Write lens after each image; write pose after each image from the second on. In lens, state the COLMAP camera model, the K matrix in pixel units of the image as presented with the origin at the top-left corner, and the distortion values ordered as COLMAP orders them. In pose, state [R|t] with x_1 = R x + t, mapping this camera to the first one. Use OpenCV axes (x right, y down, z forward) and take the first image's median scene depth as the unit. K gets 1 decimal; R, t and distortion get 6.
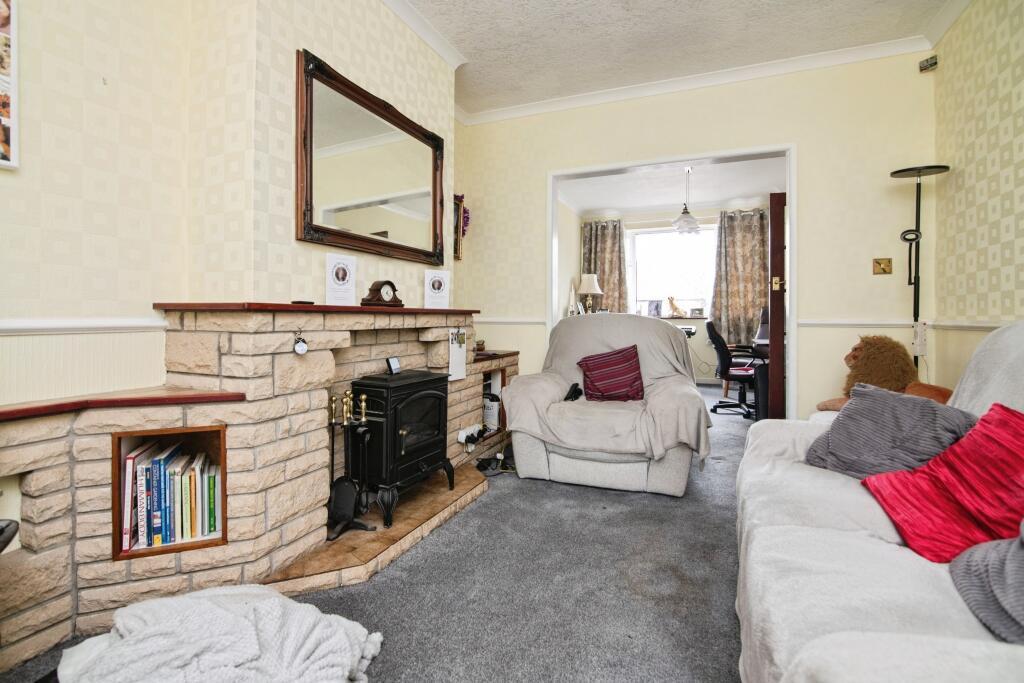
lens RADIAL K [[484.3, 0, 511.4], [0, 484.3, 322.1], [0, 0, 1]] dist [0.000997, 0.000093]
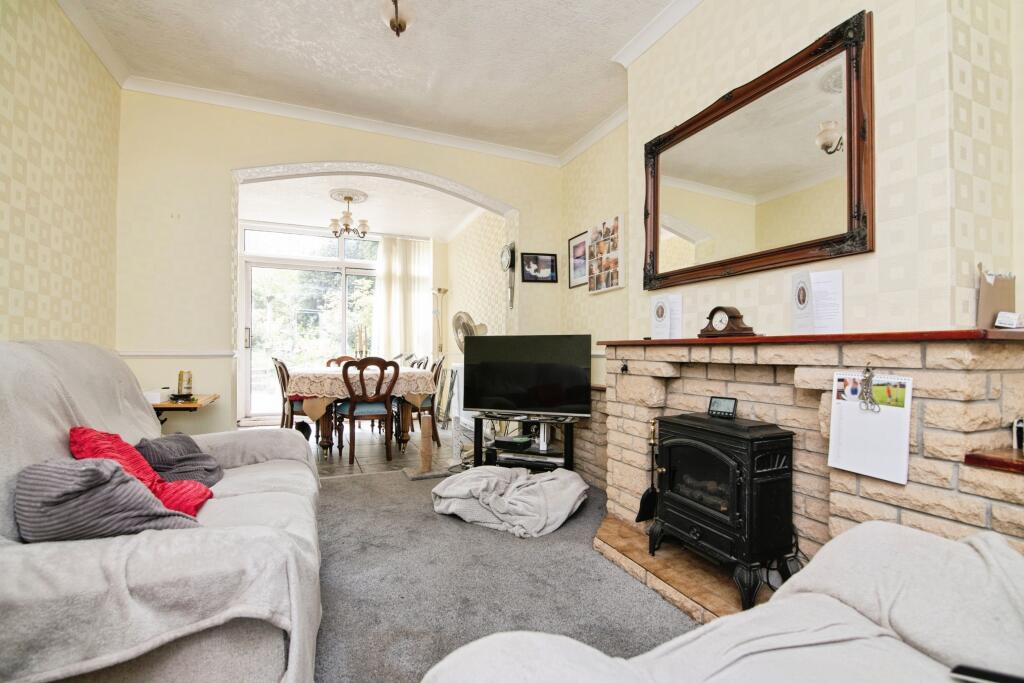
lens RADIAL K [[467.1, 0, 513.5], [0, 467.1, 346.4], [0, 0, 1]] dist [0.000700, 0.000175]
pose [[-0.688728, -0.009469, -0.724958, 0.701236], [-0.009703, 0.999946, -0.003842, -0.010432], [0.724954, 0.004388, -0.688783, 1.547294]]
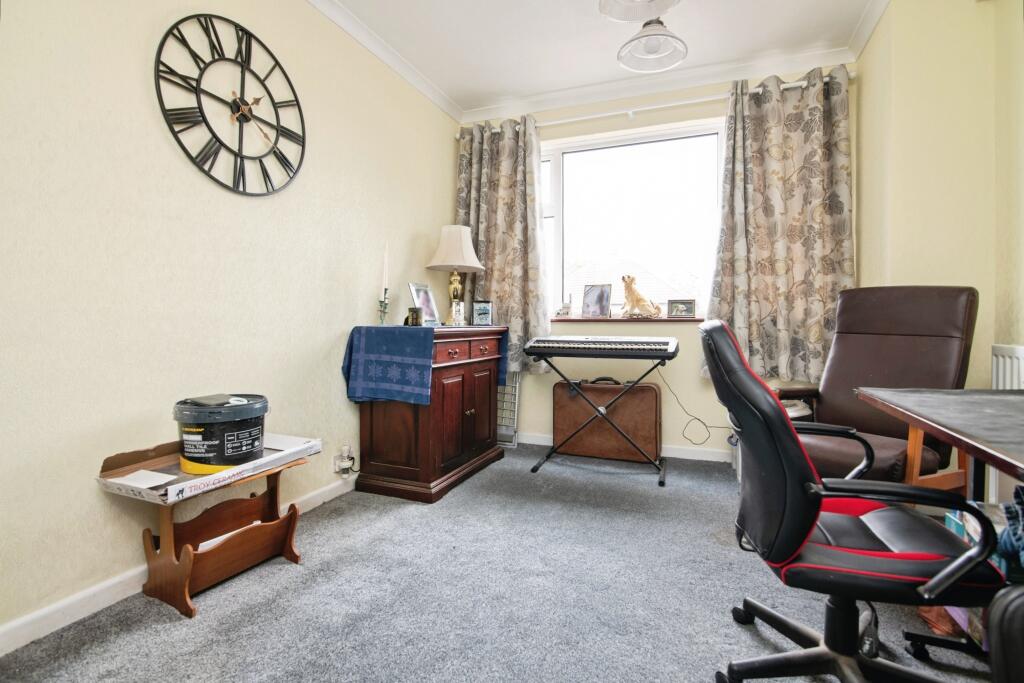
lens RADIAL K [[487.6, 0, 514.0], [0, 487.6, 335.6], [0, 0, 1]] dist [0.000582, 0.000334]
pose [[0.999788, -0.000778, 0.020571, 0.202464], [0.000415, 0.999845, 0.017614, -0.001394], [-0.020581, -0.017601, 0.999633, 0.508344]]
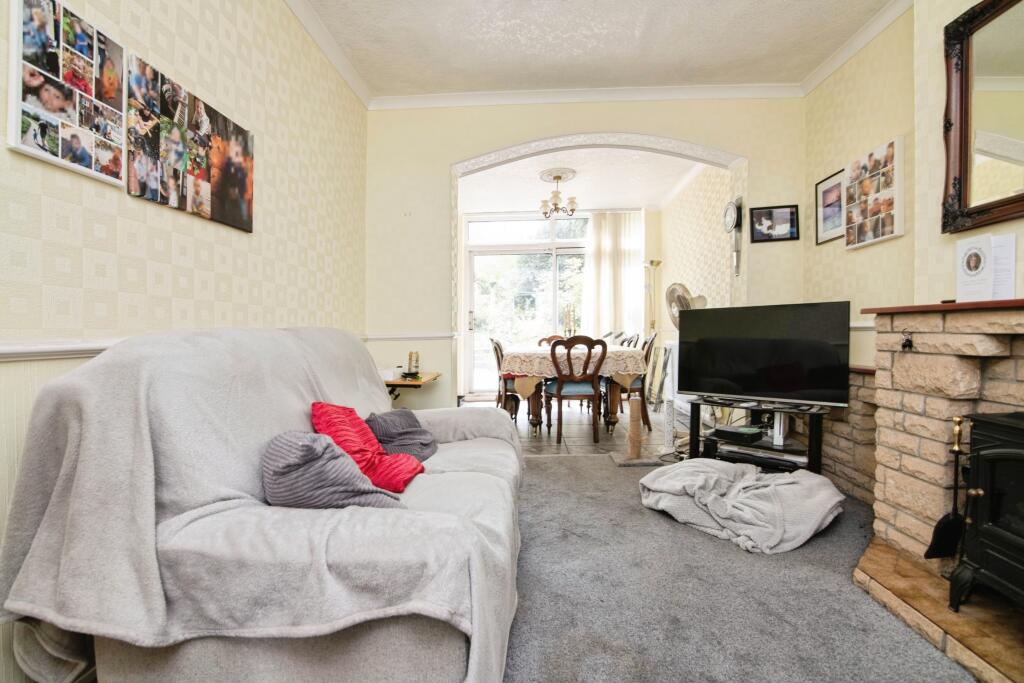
lens RADIAL K [[463.1, 0, 512.2], [0, 463.1, 370.8], [0, 0, 1]] dist [-0.021824, 0.000951]
pose [[-0.936728, 0.052264, -0.346136, 0.628383], [0.021359, 0.995483, 0.092510, -0.006794], [0.349407, 0.079263, -0.933612, 1.471326]]
